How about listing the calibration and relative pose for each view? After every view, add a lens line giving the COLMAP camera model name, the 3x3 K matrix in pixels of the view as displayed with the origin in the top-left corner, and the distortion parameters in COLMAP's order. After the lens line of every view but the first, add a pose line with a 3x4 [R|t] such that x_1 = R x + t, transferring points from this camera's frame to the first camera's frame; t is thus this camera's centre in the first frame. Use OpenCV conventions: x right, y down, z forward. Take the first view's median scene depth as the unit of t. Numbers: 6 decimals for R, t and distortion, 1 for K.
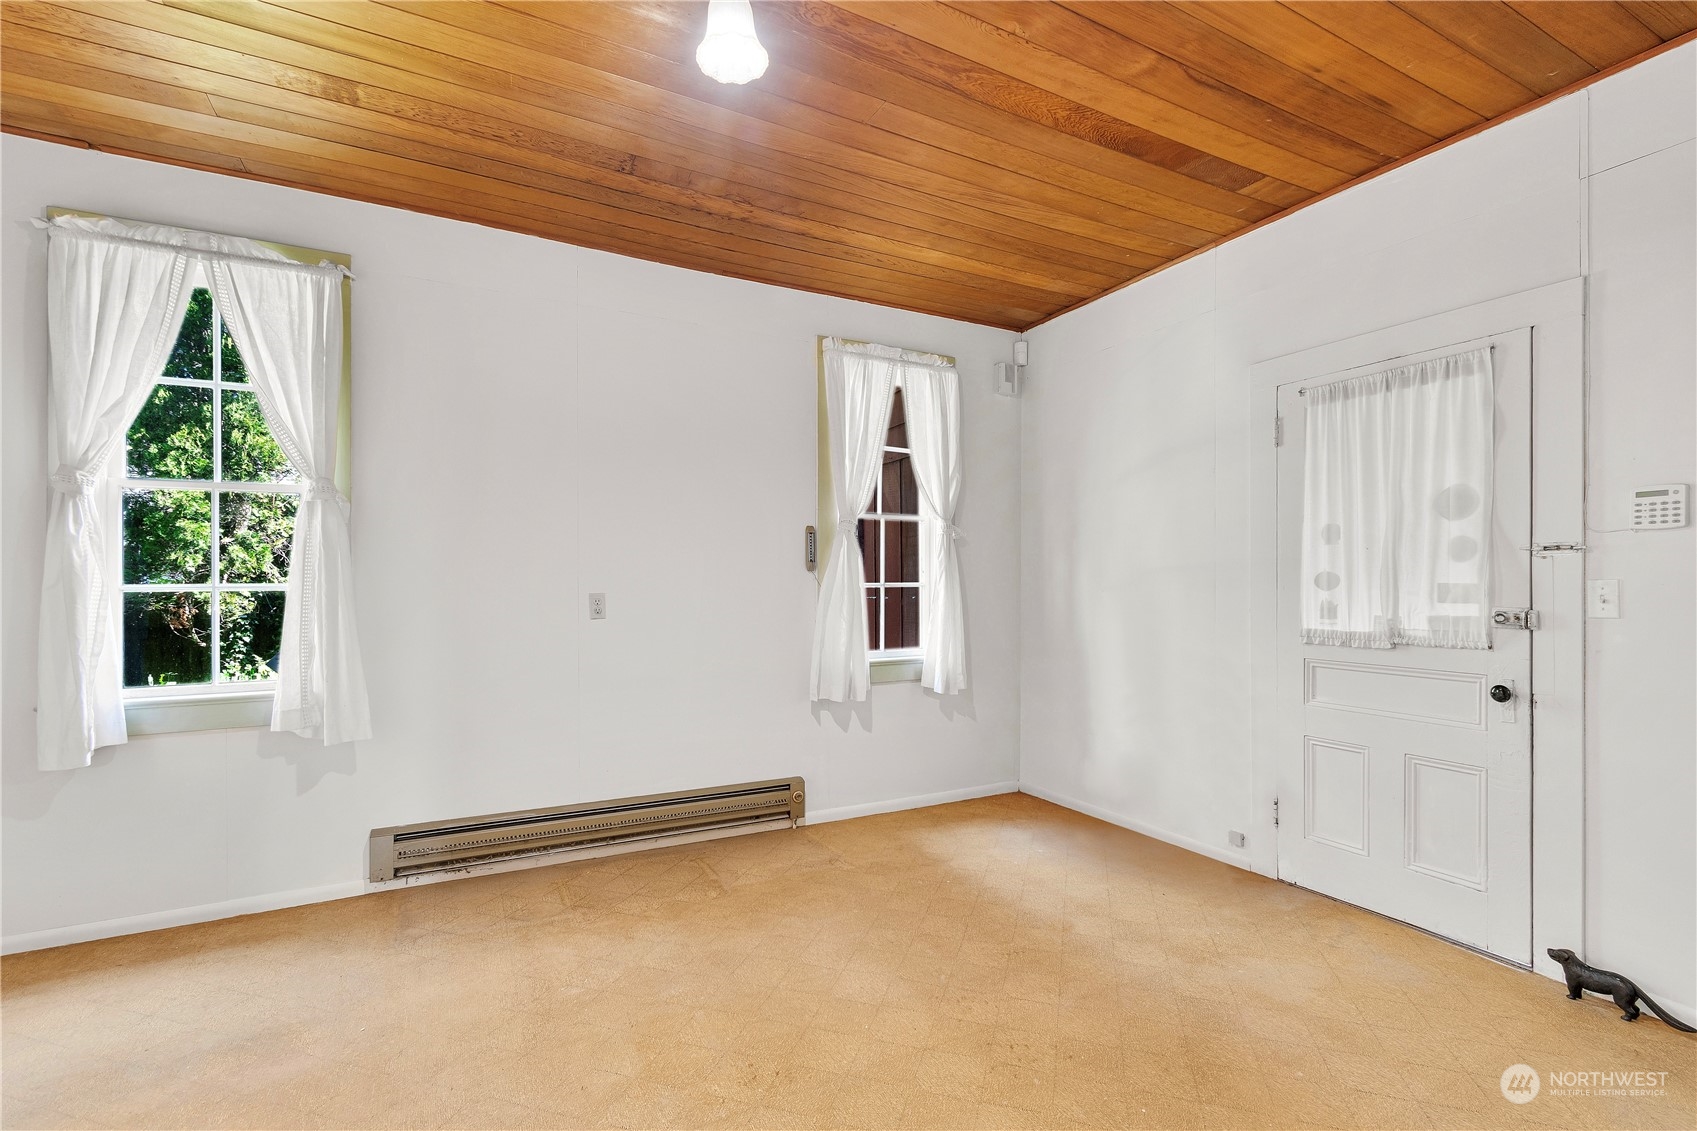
lens RADIAL K [[756.5, 0, 846.0], [0, 756.5, 567.0], [0, 0, 1]] dist [0.003791, 0.000760]
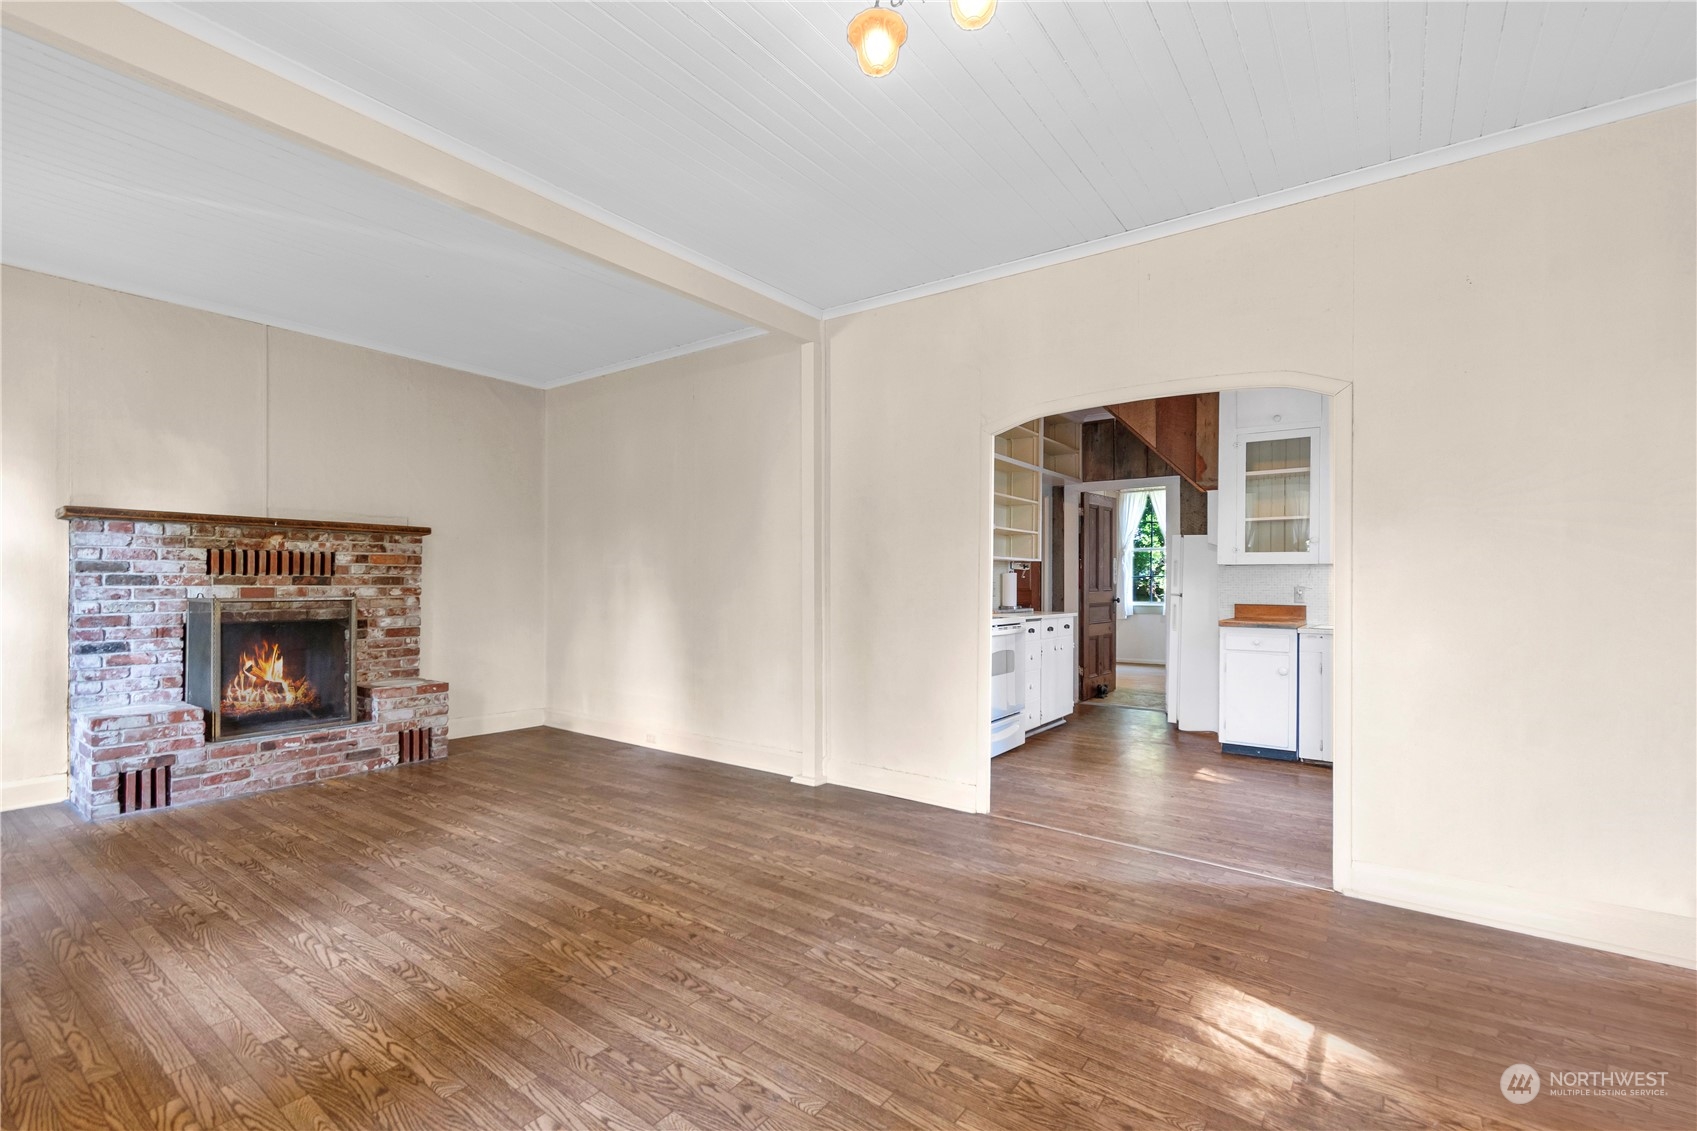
lens RADIAL K [[756.5, 0, 848.7], [0, 756.5, 572.9], [0, 0, 1]] dist [0.003791, 0.000760]
pose [[0.423501, -0.010245, -0.905838, 1.919319], [0.005380, 0.999947, -0.008794, 0.035422], [0.905880, -0.001149, 0.423534, -1.935914]]
